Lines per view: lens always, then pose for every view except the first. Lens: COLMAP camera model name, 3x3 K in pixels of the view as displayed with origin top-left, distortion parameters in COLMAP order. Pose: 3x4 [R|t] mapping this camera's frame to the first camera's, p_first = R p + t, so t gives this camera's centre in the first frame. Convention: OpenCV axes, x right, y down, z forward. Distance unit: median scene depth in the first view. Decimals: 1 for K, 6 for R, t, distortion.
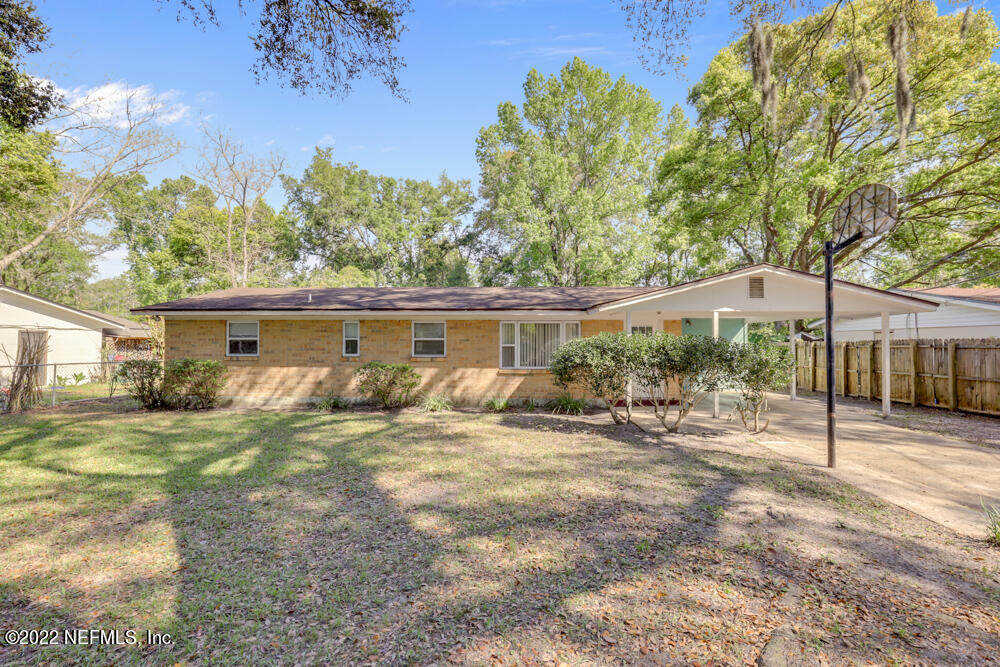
lens RADIAL K [[435.3, 0, 500.0], [0, 435.3, 333.5], [0, 0, 1]] dist [-0.001093, -0.000279]
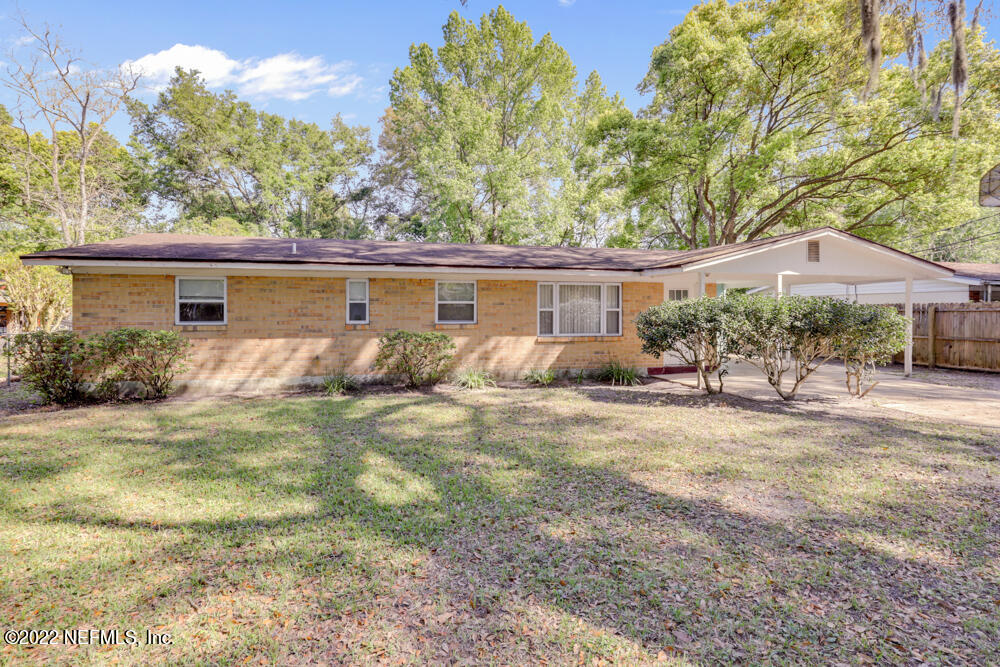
lens RADIAL K [[453.8, 0, 500.5], [0, 453.8, 312.5], [0, 0, 1]] dist [-0.004307, -0.000594]
pose [[0.967441, -0.002706, 0.253083, -0.300776], [-0.004278, 0.999625, 0.027043, 0.008447], [-0.253062, -0.027245, 0.967066, 0.138375]]
